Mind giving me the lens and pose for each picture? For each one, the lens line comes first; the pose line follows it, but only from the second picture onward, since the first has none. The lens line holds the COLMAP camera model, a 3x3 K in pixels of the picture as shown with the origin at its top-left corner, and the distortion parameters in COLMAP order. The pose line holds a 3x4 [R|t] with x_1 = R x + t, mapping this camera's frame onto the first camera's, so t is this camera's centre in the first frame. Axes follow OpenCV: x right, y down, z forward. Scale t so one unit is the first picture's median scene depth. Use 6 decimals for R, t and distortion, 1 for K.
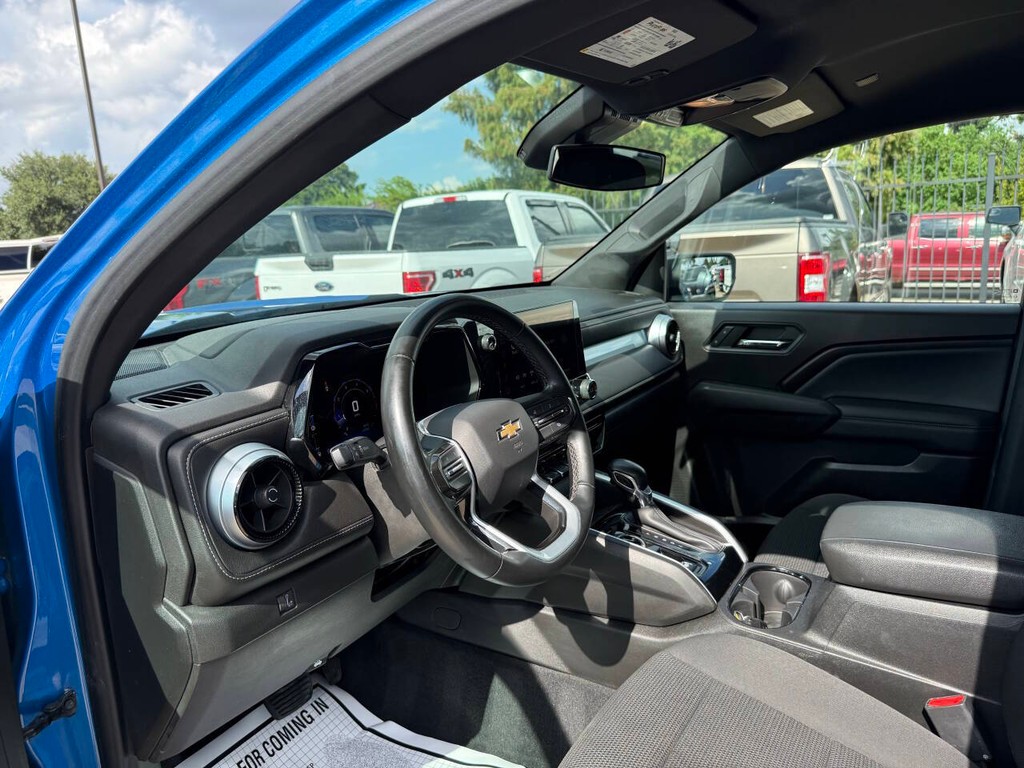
lens RADIAL K [[718.5, 0, 492.8], [0, 718.5, 365.6], [0, 0, 1]] dist [0.042101, -0.048390]
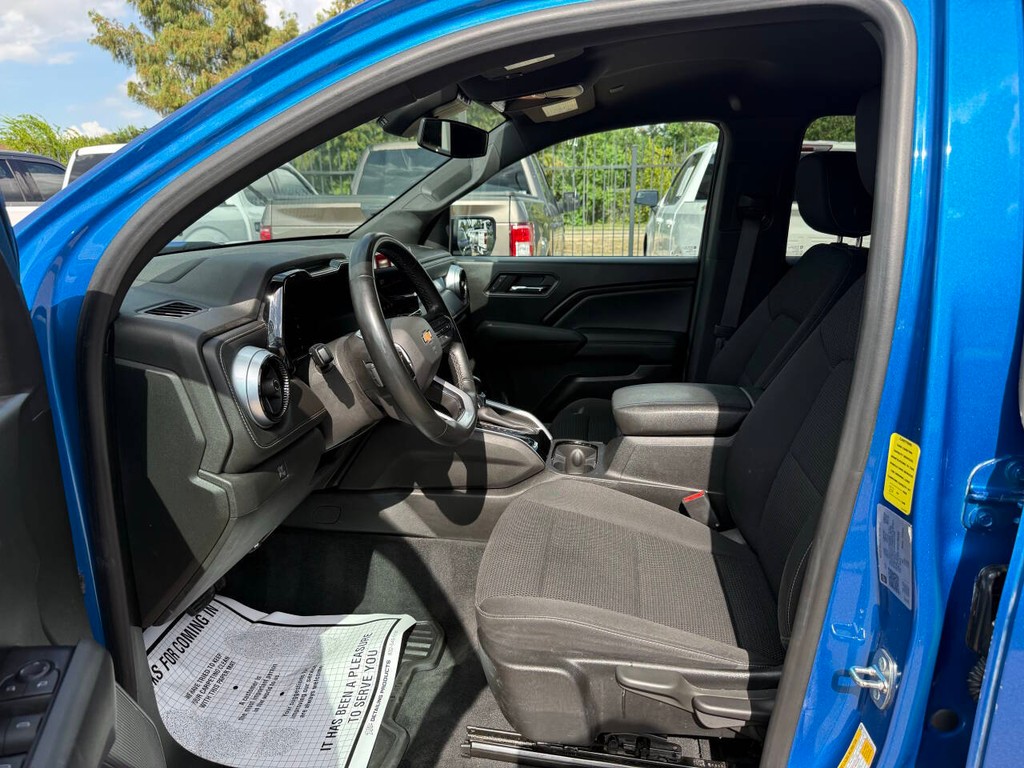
lens RADIAL K [[727.0, 0, 491.2], [0, 727.0, 367.1], [0, 0, 1]] dist [0.056531, -0.028967]
pose [[0.913079, -0.049201, 0.404804, -0.291145], [0.032554, 0.998321, 0.047909, 0.060517], [-0.406482, -0.030567, 0.913148, -0.196163]]
